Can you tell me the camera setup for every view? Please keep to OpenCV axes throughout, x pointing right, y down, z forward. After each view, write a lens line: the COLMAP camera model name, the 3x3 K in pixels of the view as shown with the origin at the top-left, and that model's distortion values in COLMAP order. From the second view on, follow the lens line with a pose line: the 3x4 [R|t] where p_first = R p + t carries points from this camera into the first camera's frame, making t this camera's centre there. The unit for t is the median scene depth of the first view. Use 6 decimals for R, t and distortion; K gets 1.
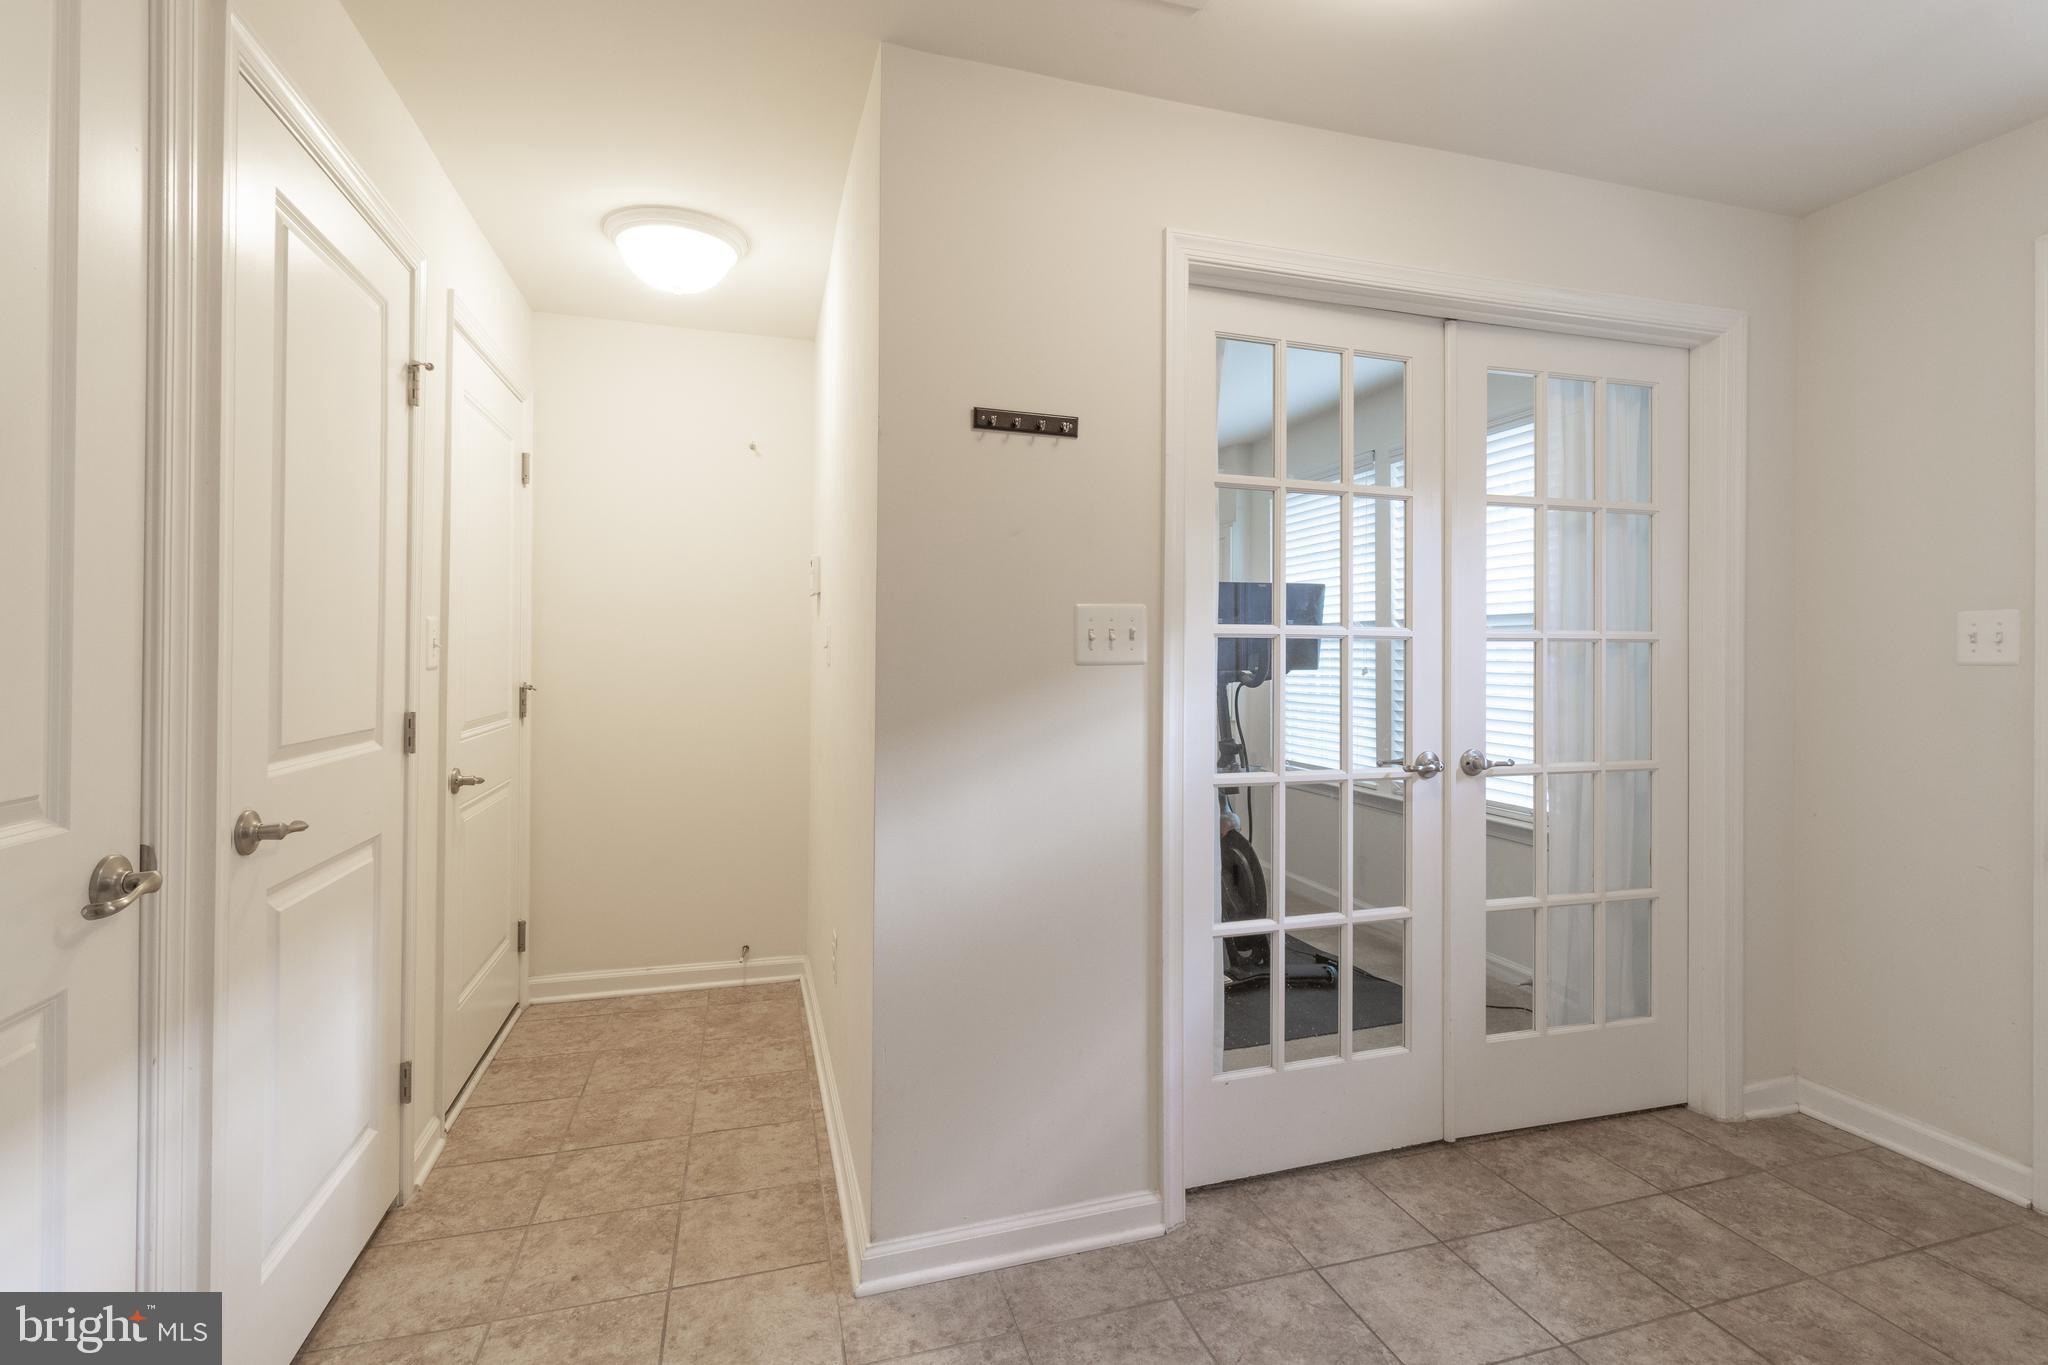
lens RADIAL K [[952.9, 0, 1030.2], [0, 952.9, 652.0], [0, 0, 1]] dist [-0.000474, 0.000286]
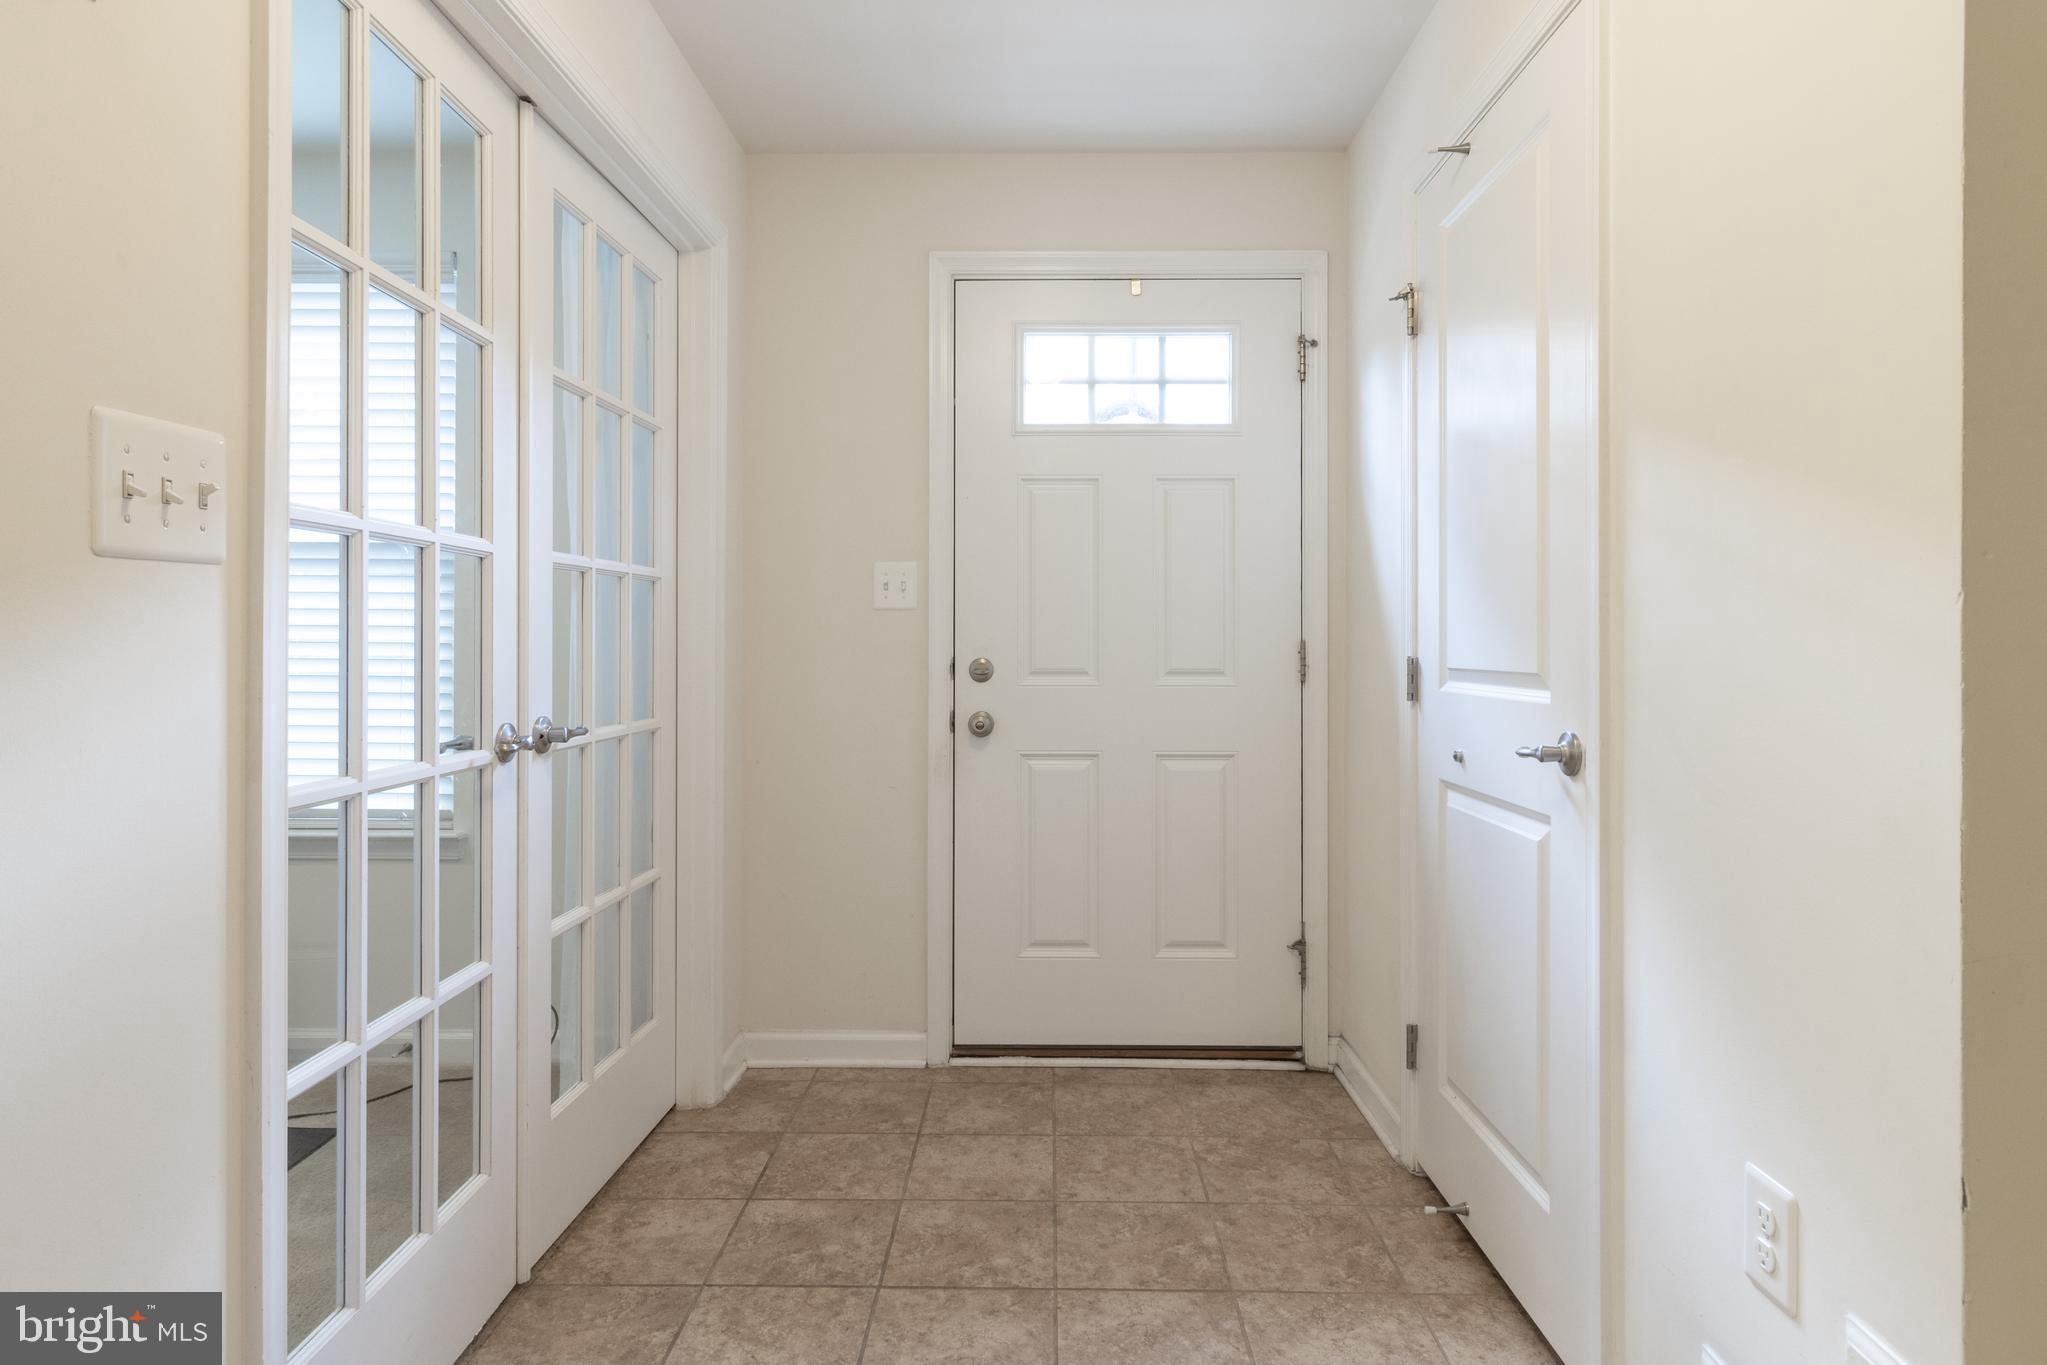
lens RADIAL K [[1159.1, 0, 1028.6], [0, 1159.1, 633.9], [0, 0, 1]] dist [-0.002851, -0.000928]
pose [[0.300278, 0.001448, 0.953851, -0.278201], [-0.005000, 0.999987, 0.000057, 0.042118], [-0.953839, -0.004787, 0.300282, 0.430359]]
